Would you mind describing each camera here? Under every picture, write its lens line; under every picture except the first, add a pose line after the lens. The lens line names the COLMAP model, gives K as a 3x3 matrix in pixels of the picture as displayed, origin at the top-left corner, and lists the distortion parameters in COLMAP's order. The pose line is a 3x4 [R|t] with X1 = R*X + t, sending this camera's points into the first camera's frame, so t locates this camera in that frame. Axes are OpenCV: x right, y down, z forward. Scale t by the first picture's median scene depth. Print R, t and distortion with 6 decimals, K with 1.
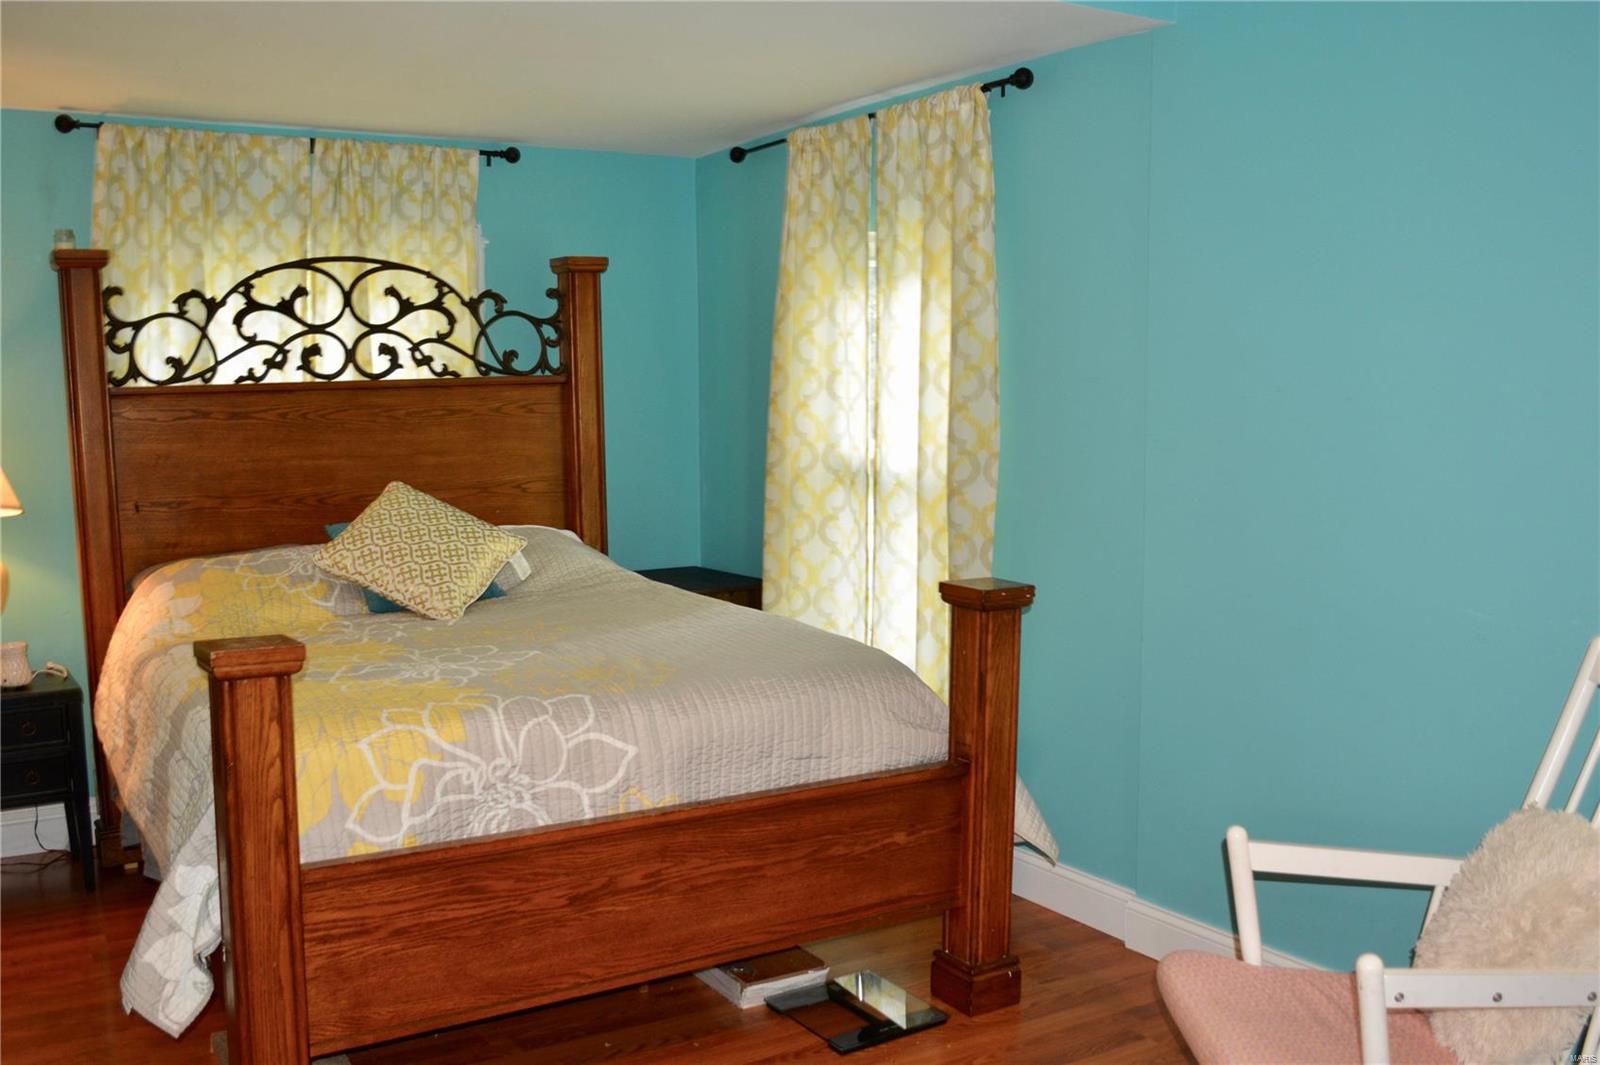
lens RADIAL K [[1261.7, 0, 808.5], [0, 1261.7, 531.4], [0, 0, 1]] dist [-0.083005, 0.013962]
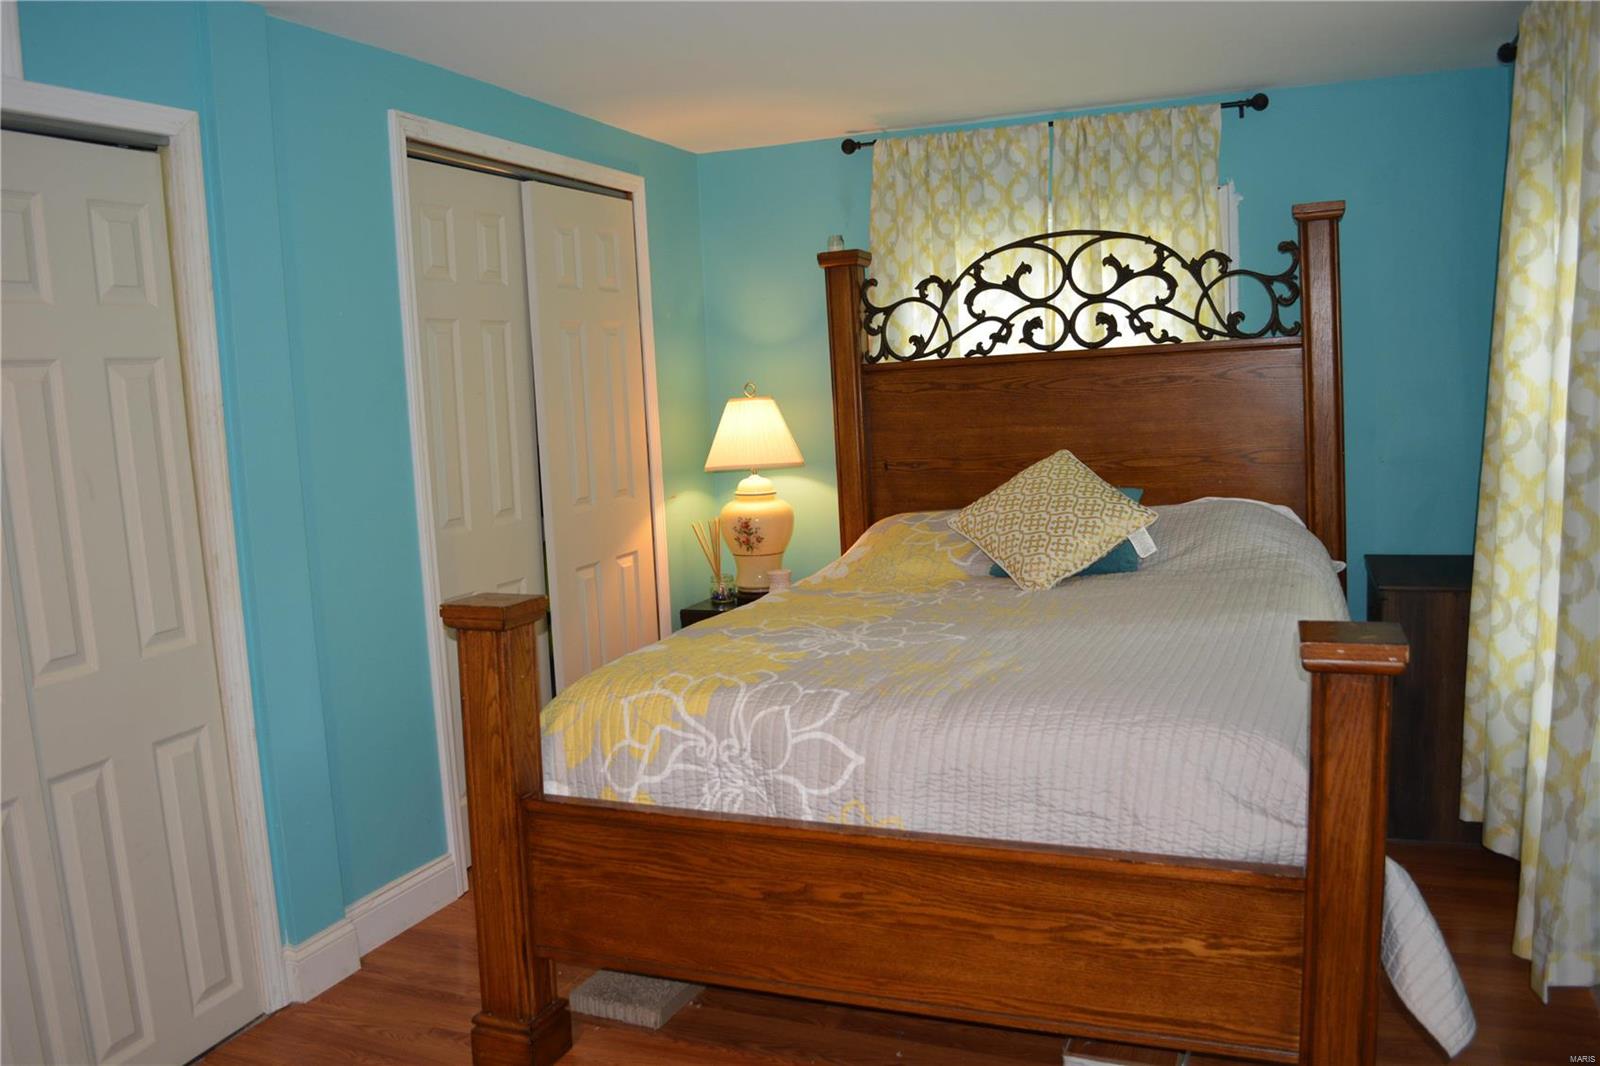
lens RADIAL K [[1161.4, 0, 800.0], [0, 1161.4, 533.0], [0, 0, 1]] dist [-0.096881, 0.031005]
pose [[0.648829, 0.074950, -0.757234, 0.236335], [-0.039298, 0.997110, 0.065020, -0.023702], [0.759919, -0.012429, 0.649899, 0.209107]]
